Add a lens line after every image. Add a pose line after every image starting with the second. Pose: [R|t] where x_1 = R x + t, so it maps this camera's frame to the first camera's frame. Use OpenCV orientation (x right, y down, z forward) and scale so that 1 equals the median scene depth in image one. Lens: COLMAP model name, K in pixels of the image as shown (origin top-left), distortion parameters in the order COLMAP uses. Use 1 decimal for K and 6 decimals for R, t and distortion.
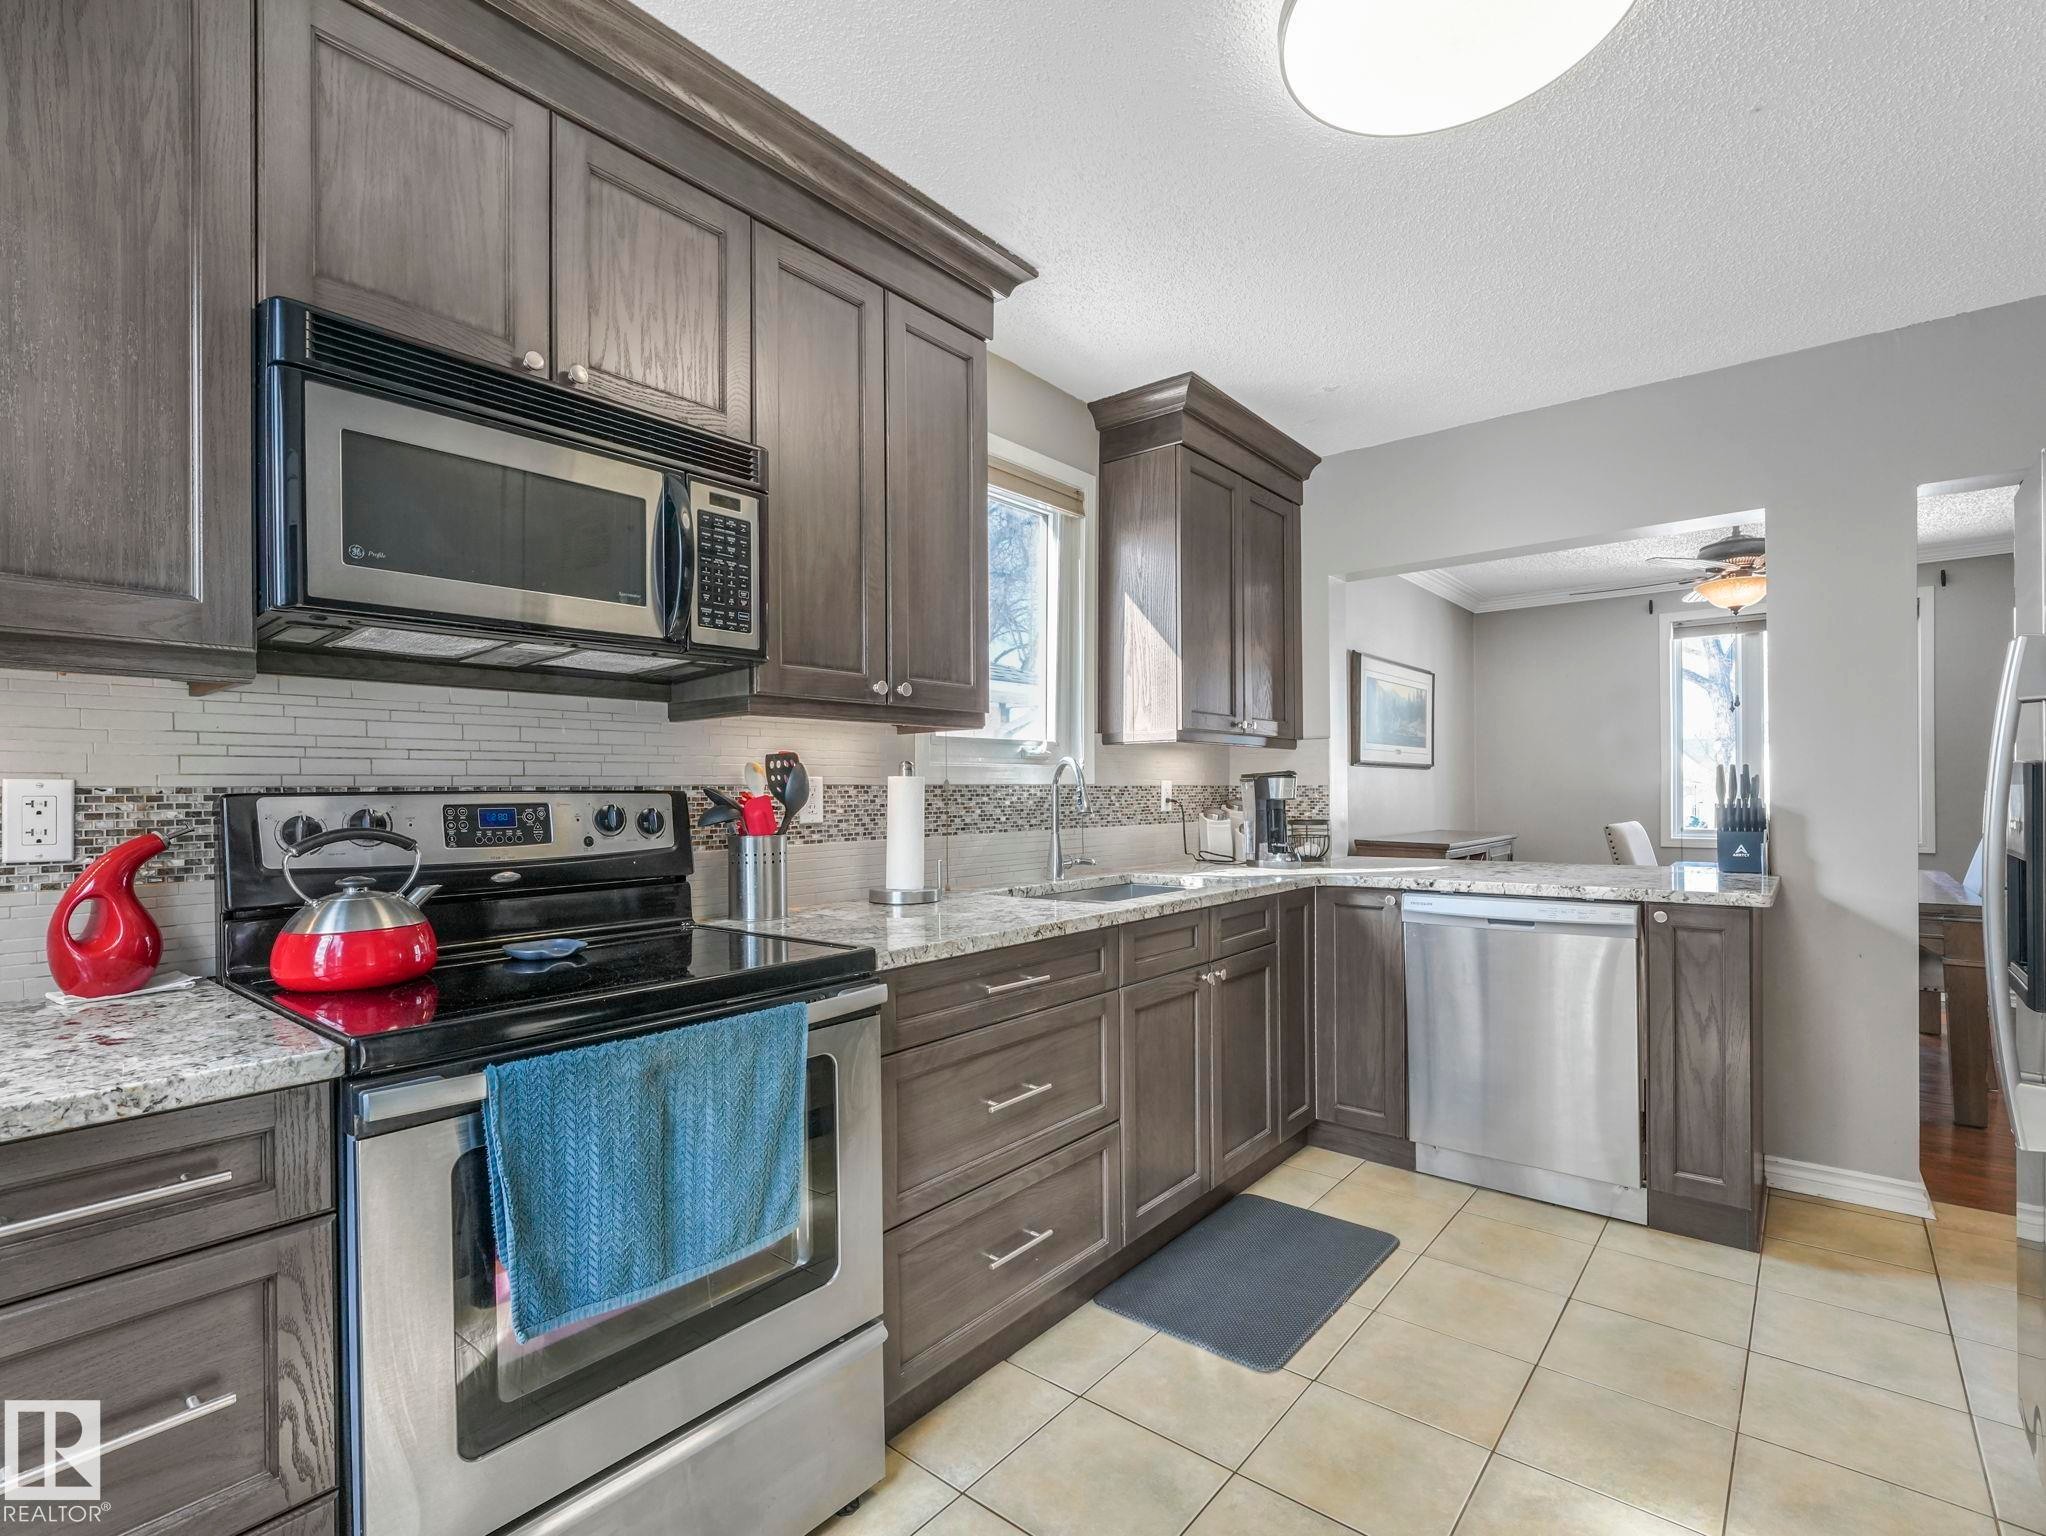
lens RADIAL K [[955.6, 0, 1028.3], [0, 955.6, 774.5], [0, 0, 1]] dist [-0.002068, -0.000379]
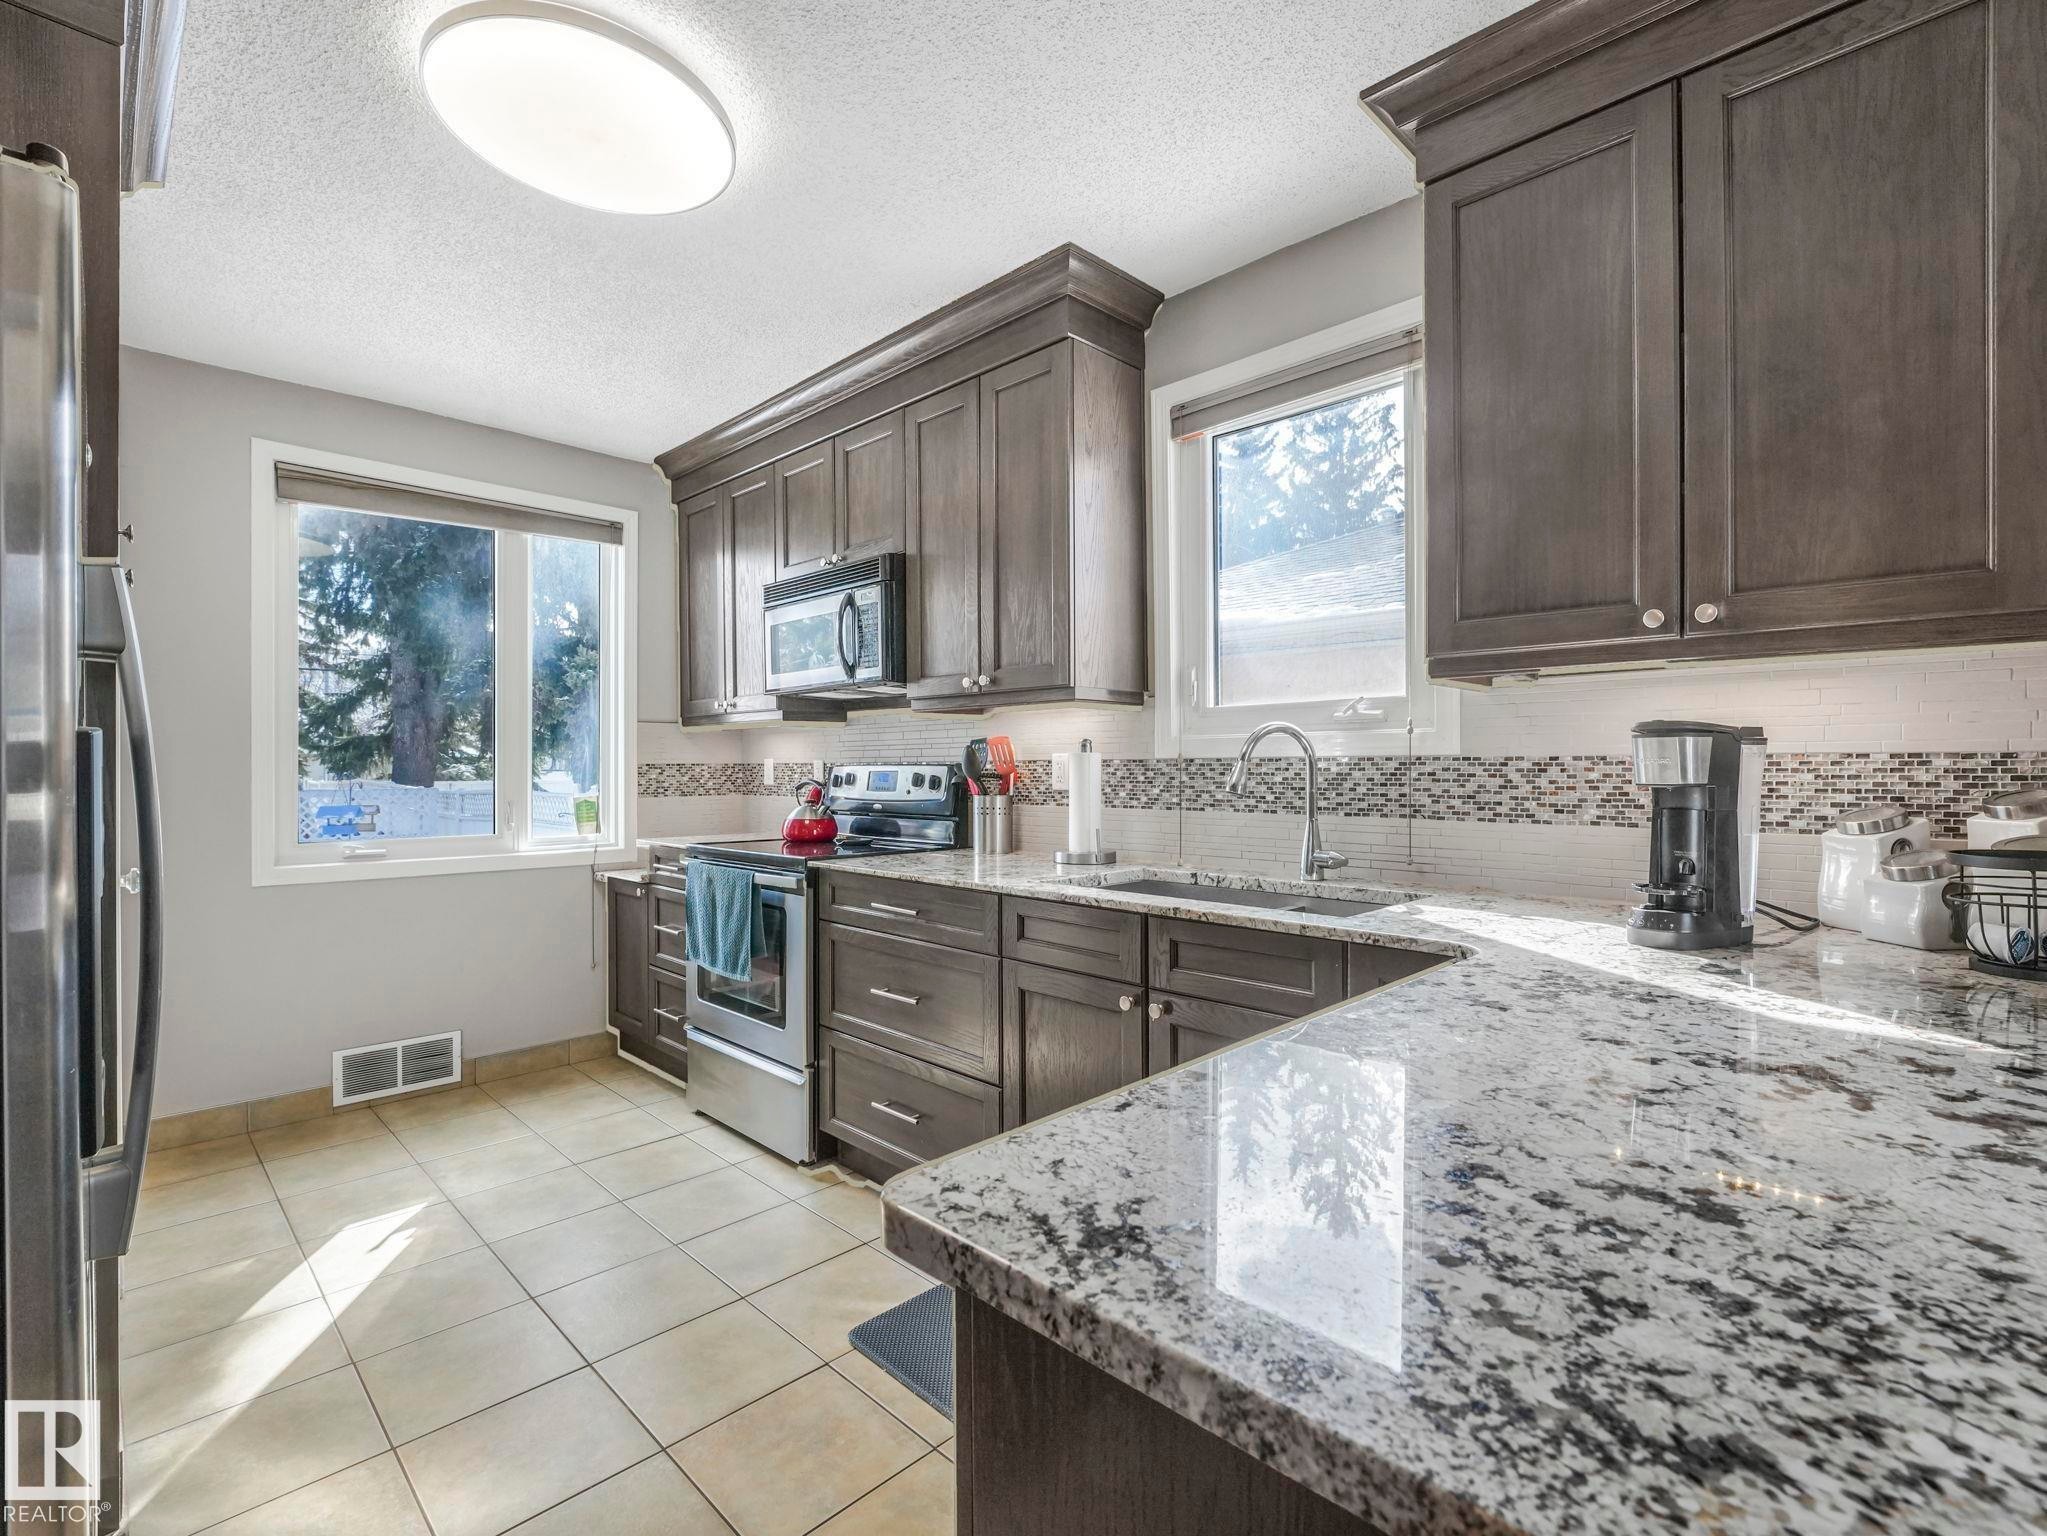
lens RADIAL K [[956.1, 0, 1028.8], [0, 956.1, 774.5], [0, 0, 1]] dist [-0.002068, -0.000379]
pose [[-0.090872, 0.009431, -0.995818, 0.972711], [0.014558, 0.999861, 0.008141, 0.018795], [0.995756, -0.013757, -0.090997, 1.012674]]
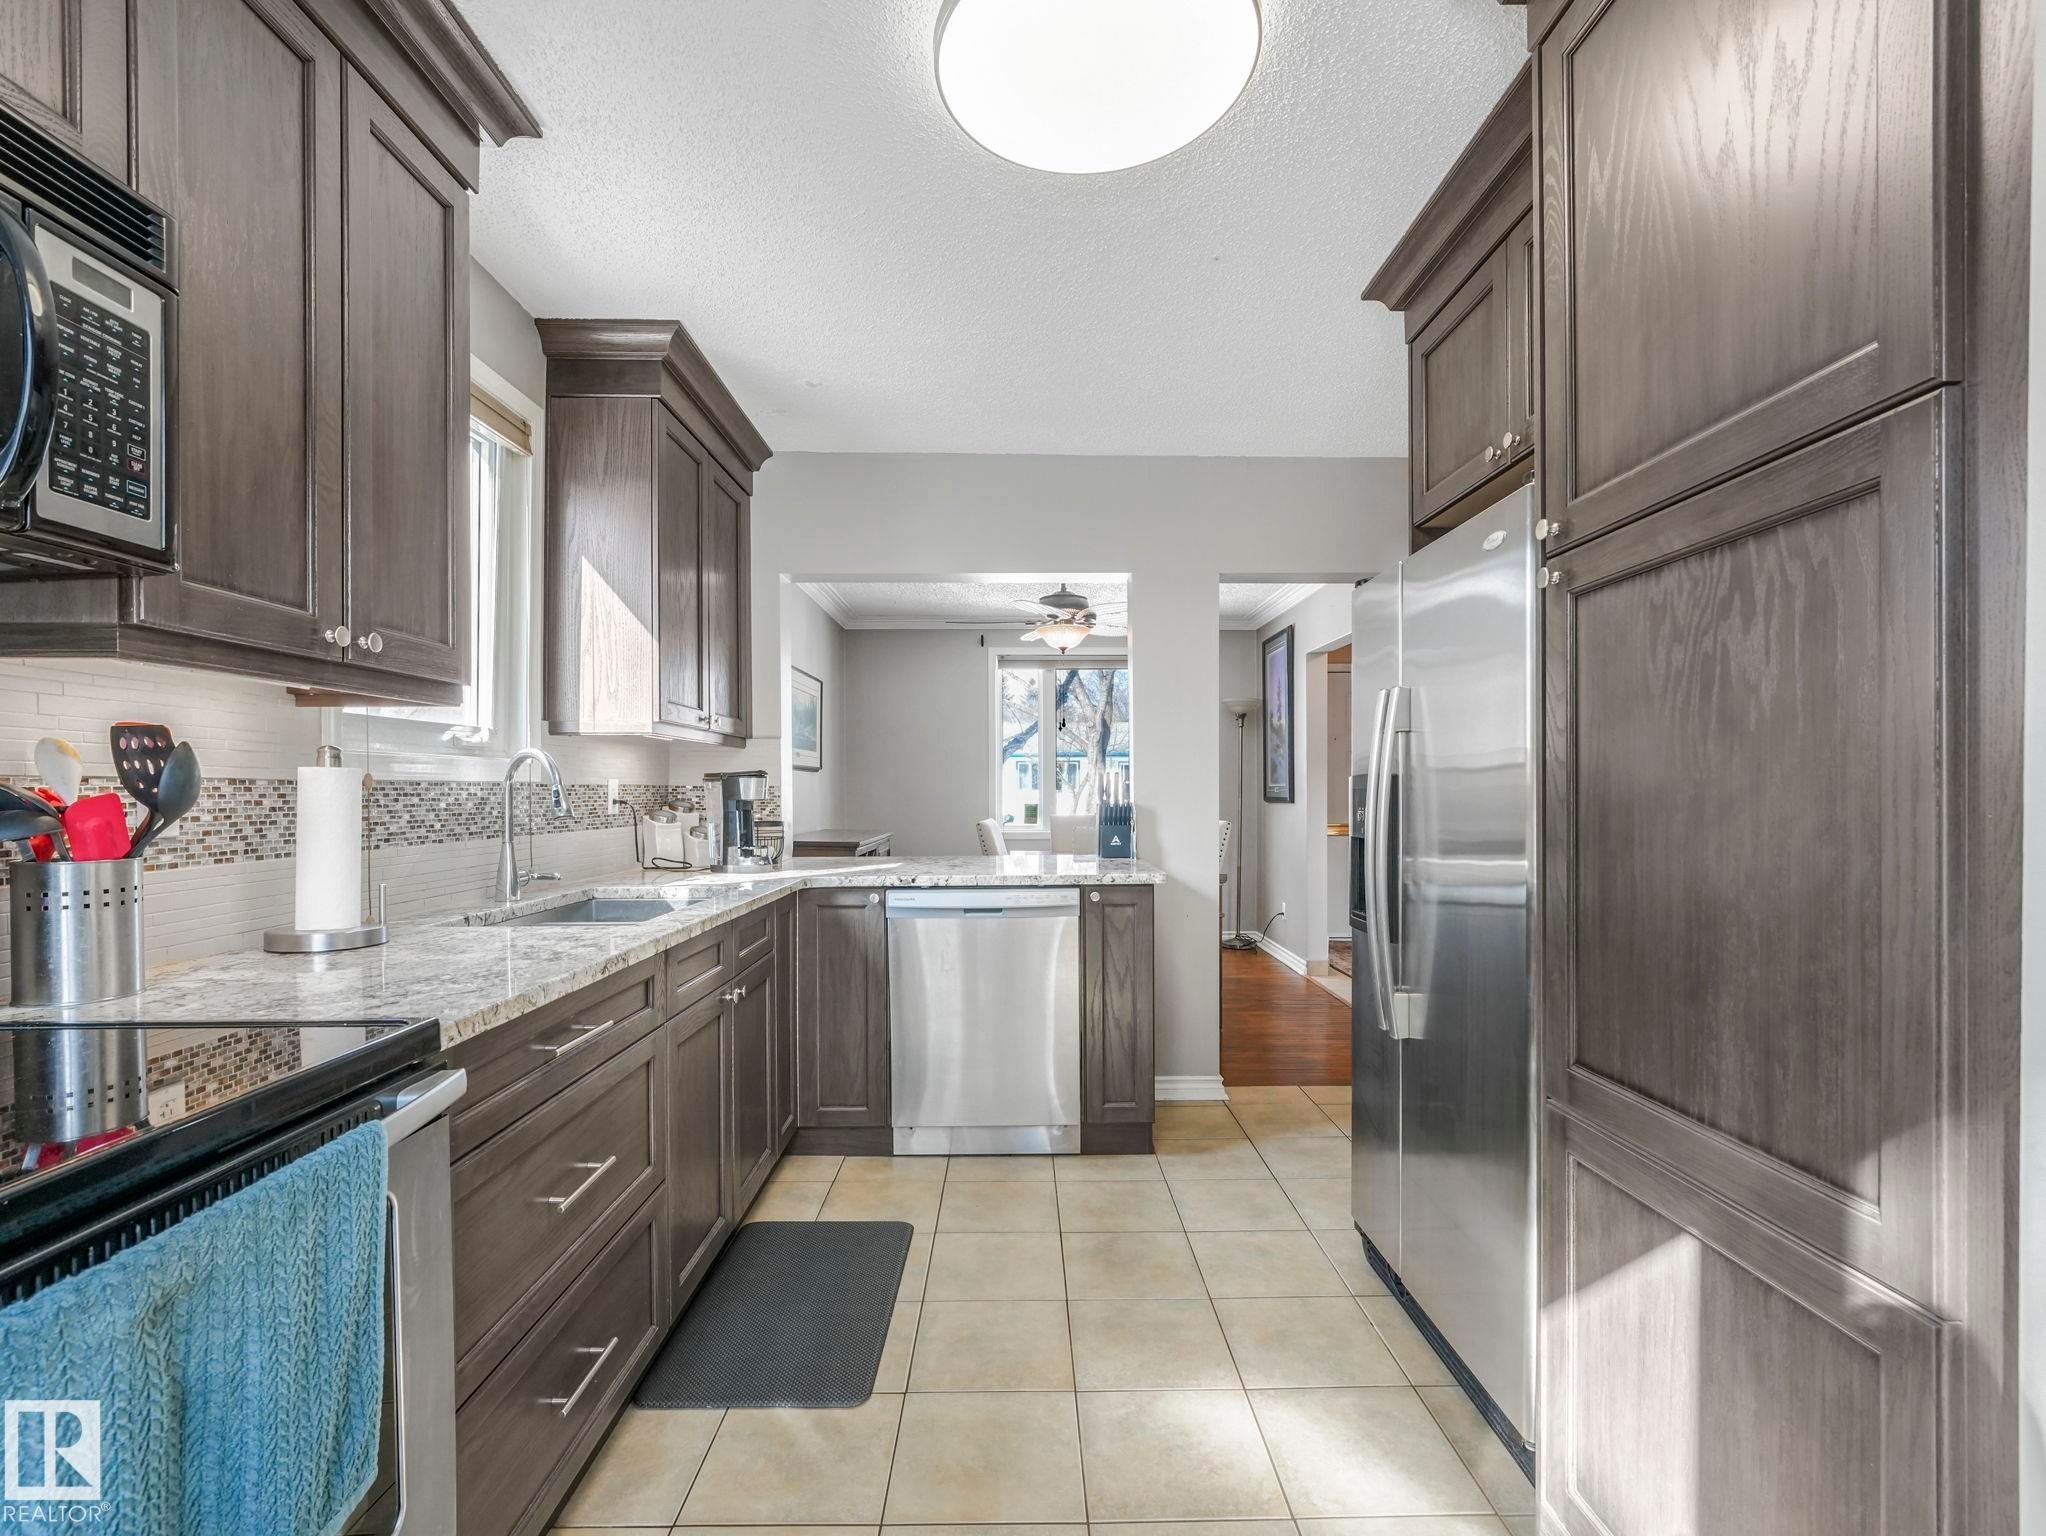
lens RADIAL K [[940.9, 0, 1019.2], [0, 940.9, 784.2], [0, 0, 1]] dist [-0.002807, -0.000149]
pose [[0.766369, 0.010203, 0.642319, -0.179116], [-0.015482, 0.999877, 0.002590, 0.004584], [-0.642214, -0.011929, 0.766433, 0.146421]]
